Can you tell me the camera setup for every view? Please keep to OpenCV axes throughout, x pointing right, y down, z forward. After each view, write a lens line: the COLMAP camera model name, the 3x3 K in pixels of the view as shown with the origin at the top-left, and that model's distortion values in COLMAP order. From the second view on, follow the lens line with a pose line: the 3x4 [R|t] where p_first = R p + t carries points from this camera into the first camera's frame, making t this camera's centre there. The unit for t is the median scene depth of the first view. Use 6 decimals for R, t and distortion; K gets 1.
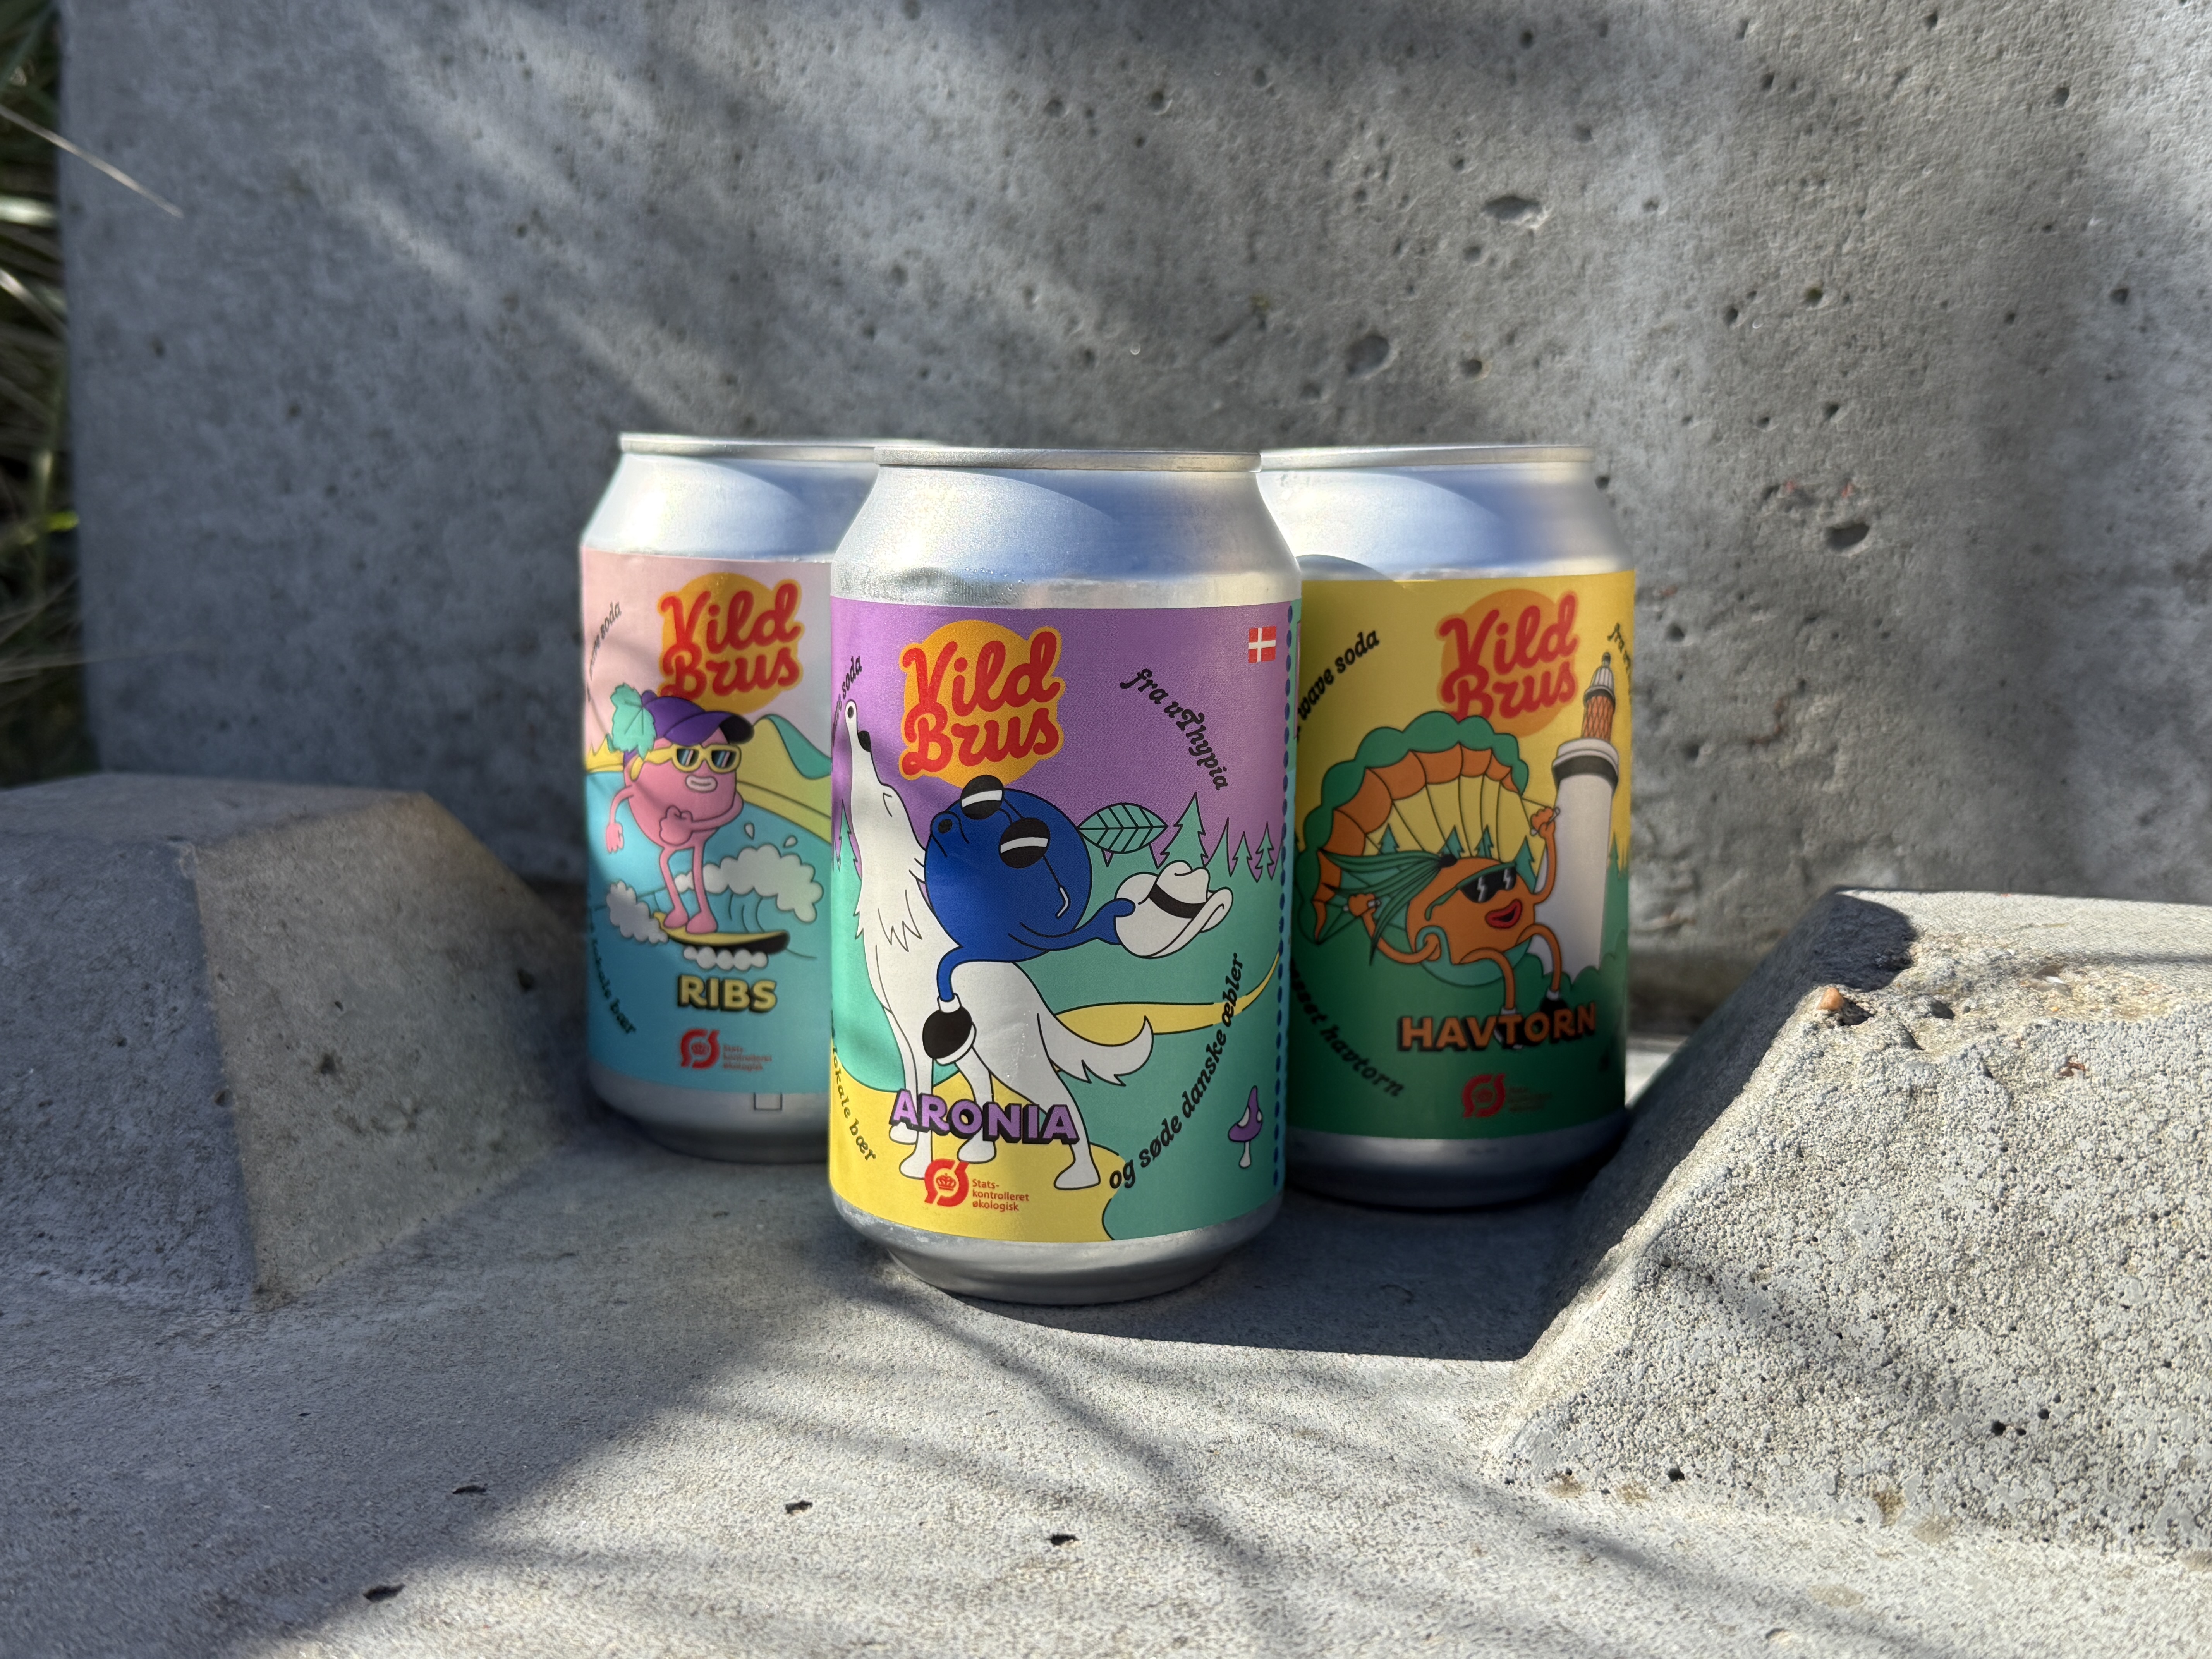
lens RADIAL K [[2419.6, 0, 1103.6], [0, 2419.6, 849.4], [0, 0, 1]] dist [0.182083, -0.486218]
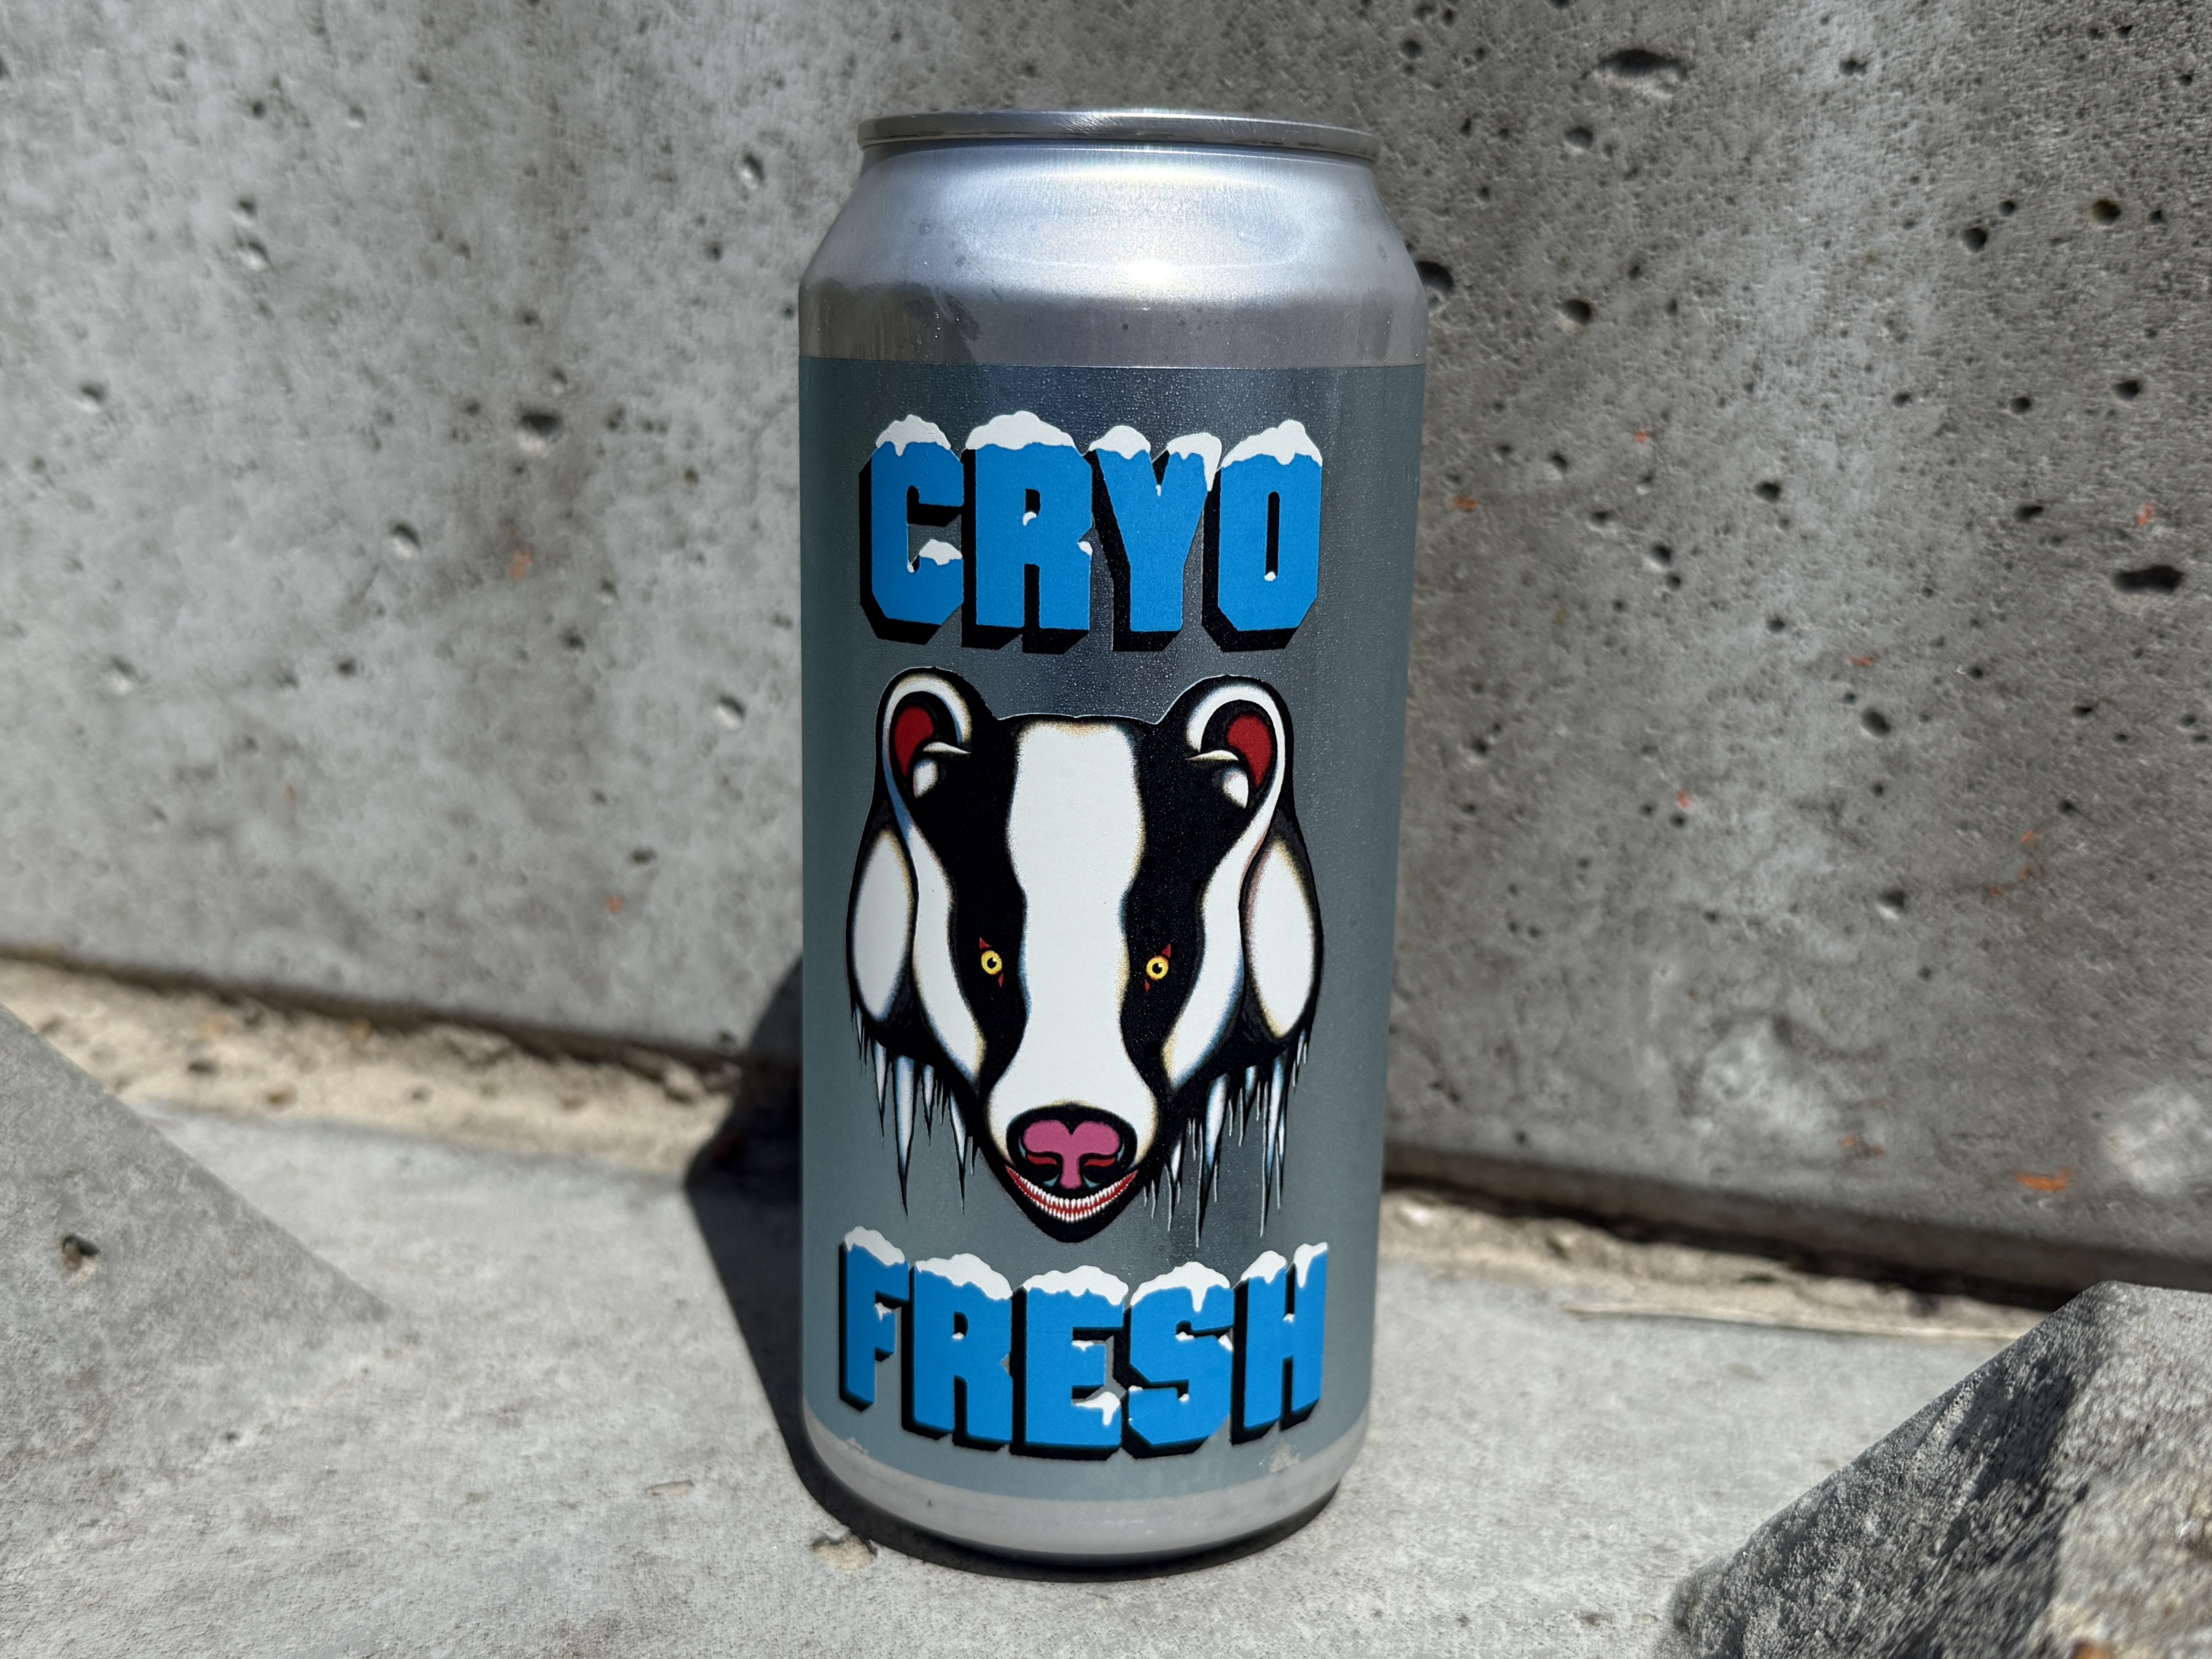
lens RADIAL K [[2484.3, 0, 1106.1], [0, 2484.3, 901.3], [0, 0, 1]] dist [0.201921, -0.666783]
pose [[0.996406, 0.023514, -0.081380, 0.084896], [-0.018436, 0.997869, 0.062590, -0.079957], [0.082679, -0.060865, 0.994716, 0.308269]]
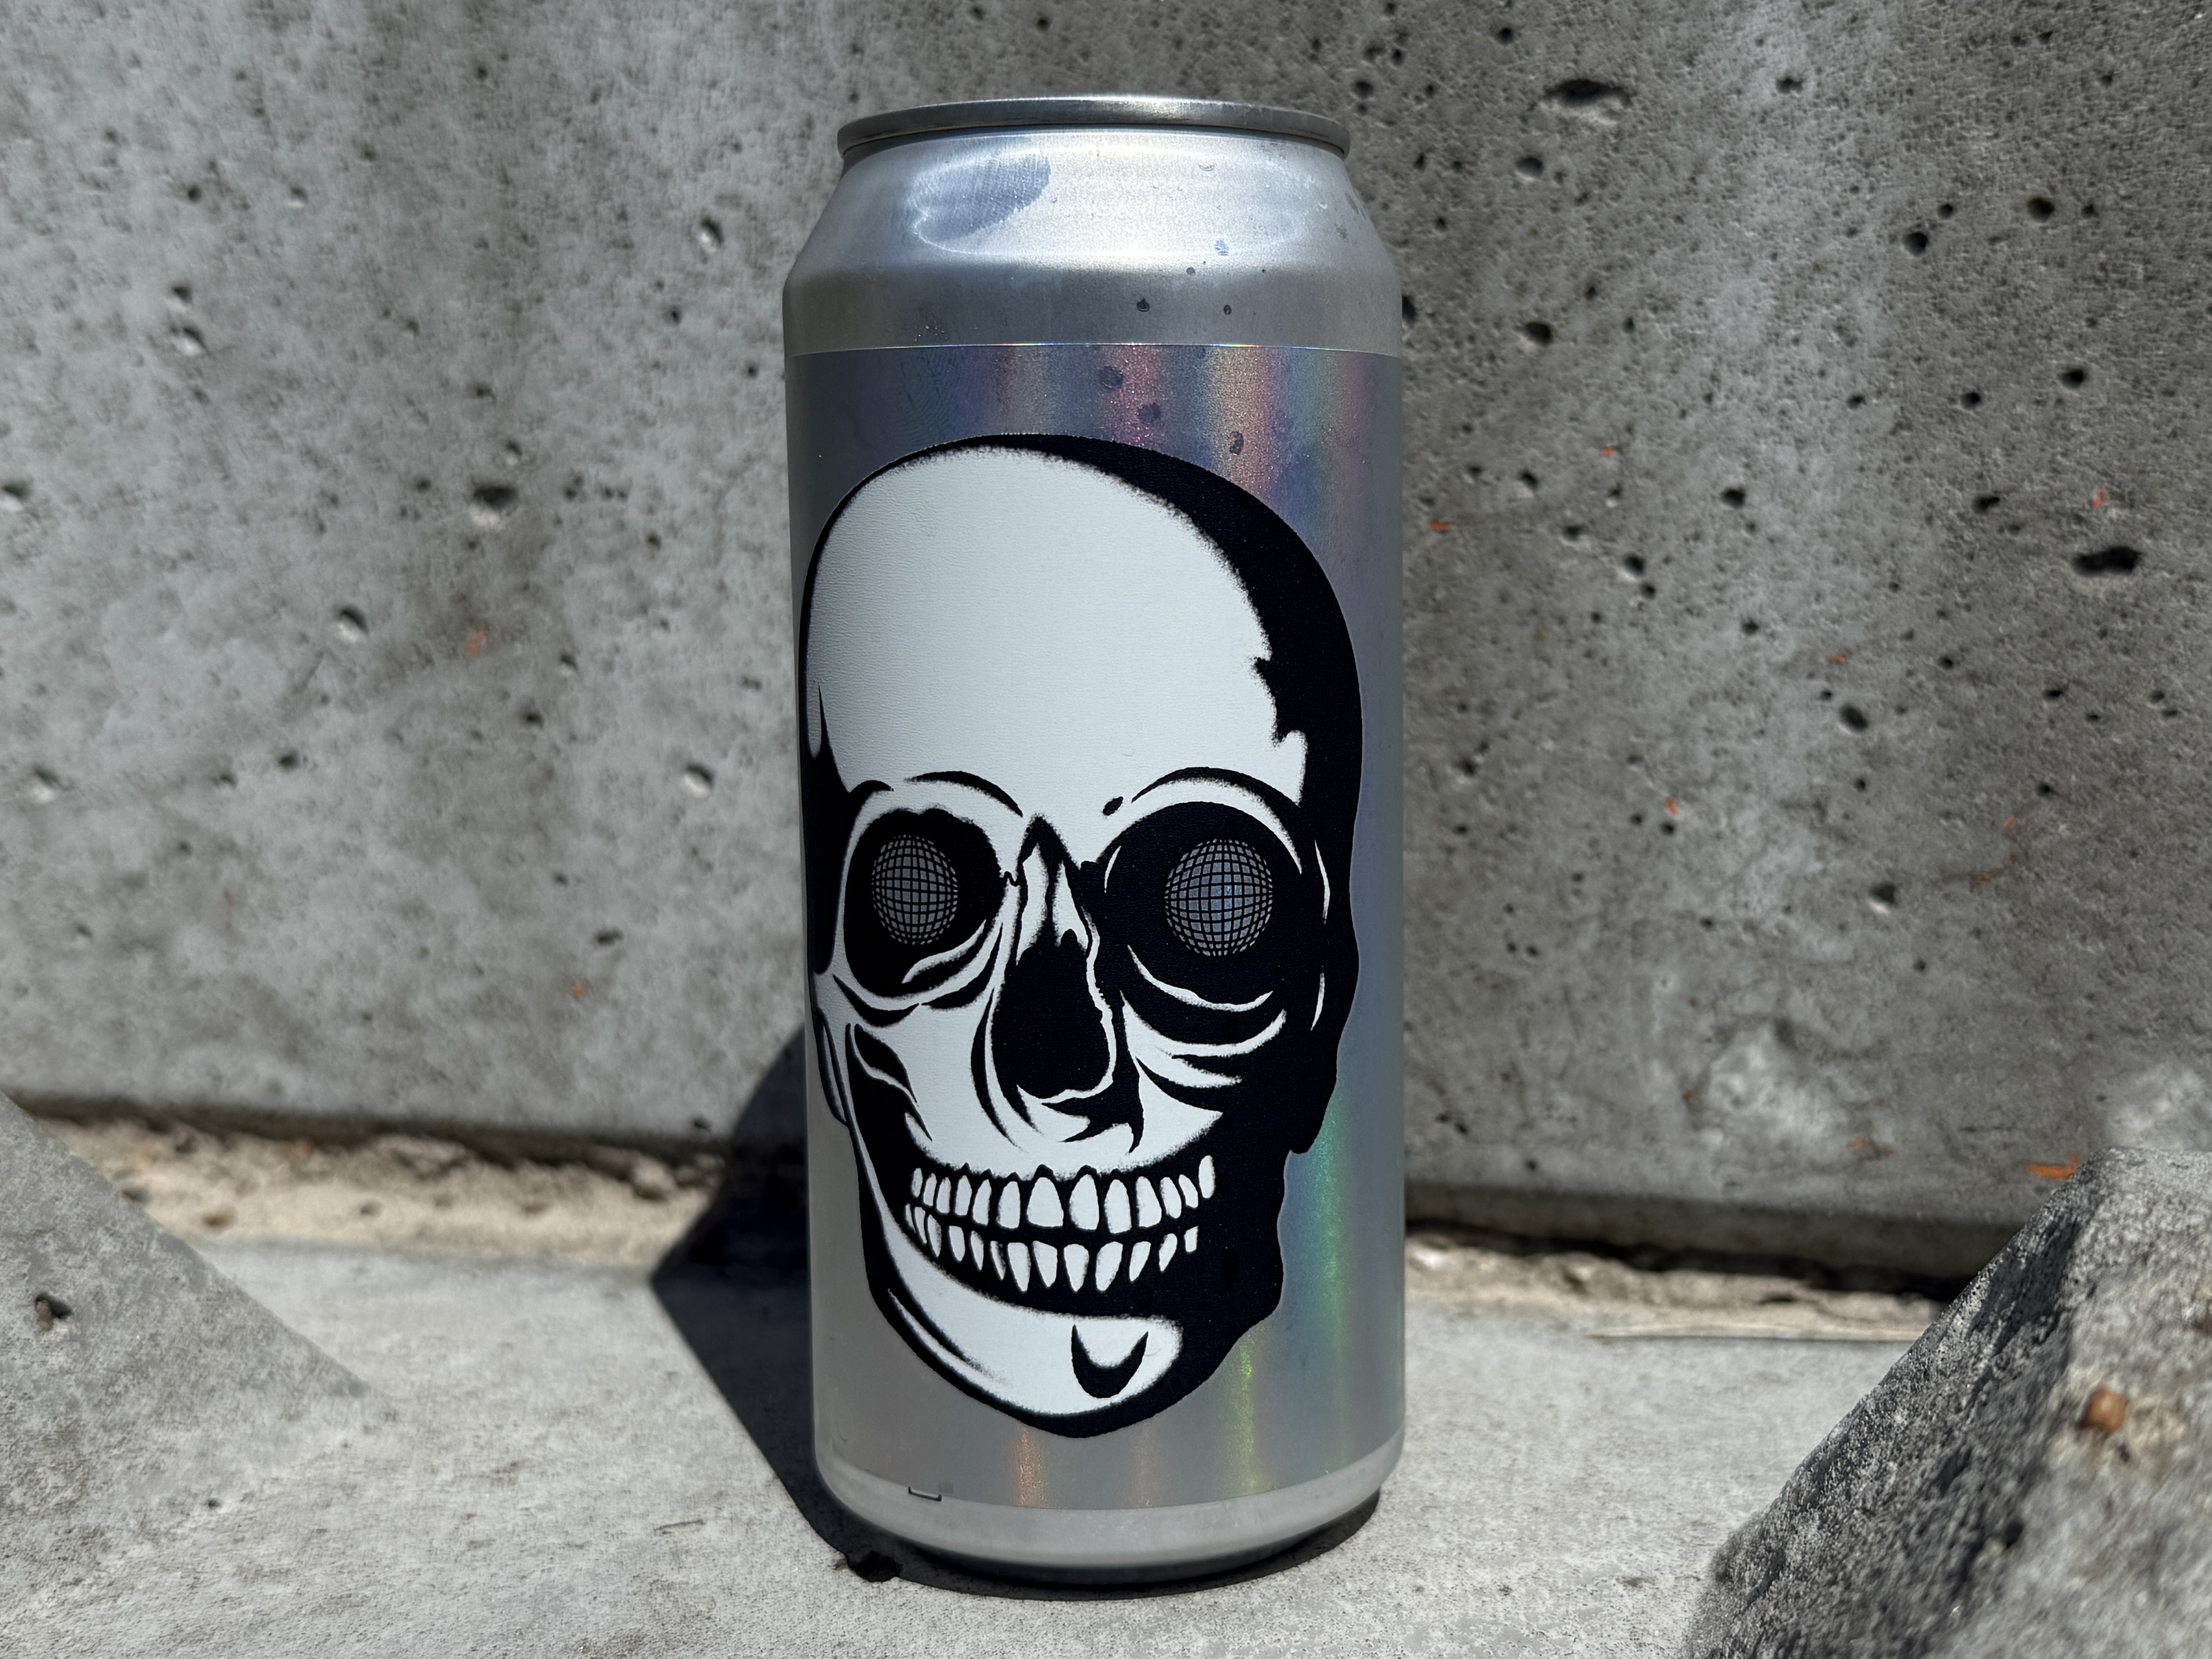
lens RADIAL K [[2733.5, 0, 1206.6], [0, 2733.5, 838.8], [0, 0, 1]] dist [0.207609, -0.676448]
pose [[0.999442, -0.025234, -0.021903, 0.074283], [0.024195, 0.998626, -0.046486, -0.025590], [0.023046, 0.045930, 0.998679, 0.247712]]
